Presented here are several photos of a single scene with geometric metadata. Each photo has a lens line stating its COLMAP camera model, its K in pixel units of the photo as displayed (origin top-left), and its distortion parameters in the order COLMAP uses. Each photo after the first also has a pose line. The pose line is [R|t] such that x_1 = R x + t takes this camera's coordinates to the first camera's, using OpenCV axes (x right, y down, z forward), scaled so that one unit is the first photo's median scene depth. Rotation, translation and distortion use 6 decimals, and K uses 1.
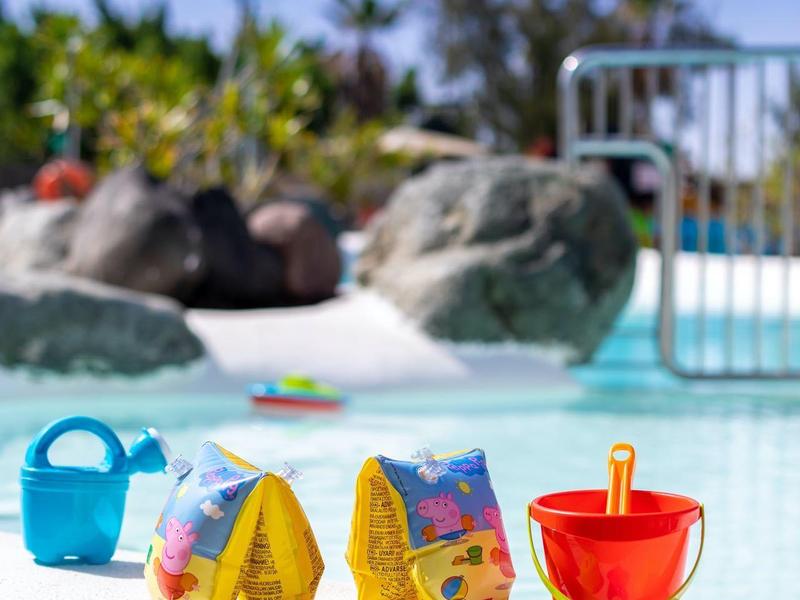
lens RADIAL K [[778.4, 0, 382.7], [0, 778.4, 352.5], [0, 0, 1]] dist [-0.009349, 0.006927]
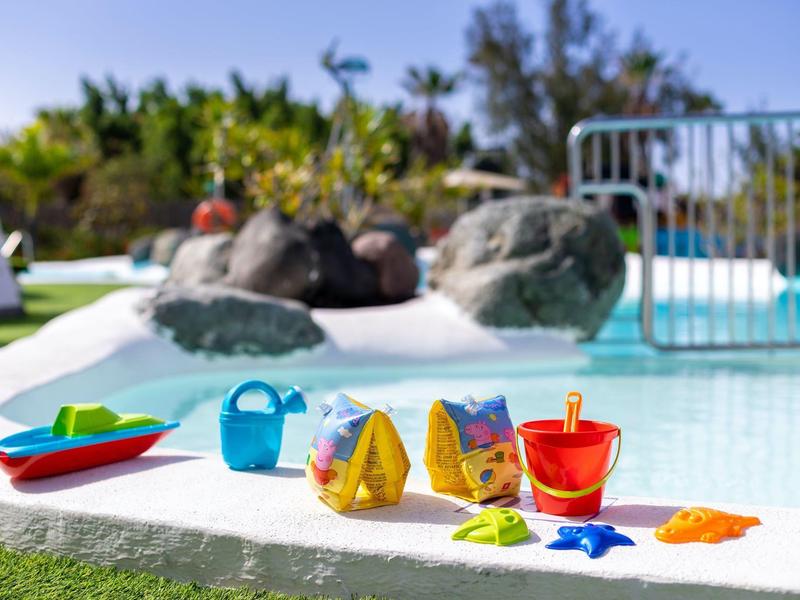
lens RADIAL K [[778.4, 0, 382.7], [0, 778.4, 352.5], [0, 0, 1]] dist [-0.009349, 0.006927]
pose [[0.994593, -0.018376, -0.102210, 0.026216], [0.021483, 0.999337, 0.029382, -0.013458], [0.101602, -0.031419, 0.994329, -0.429784]]
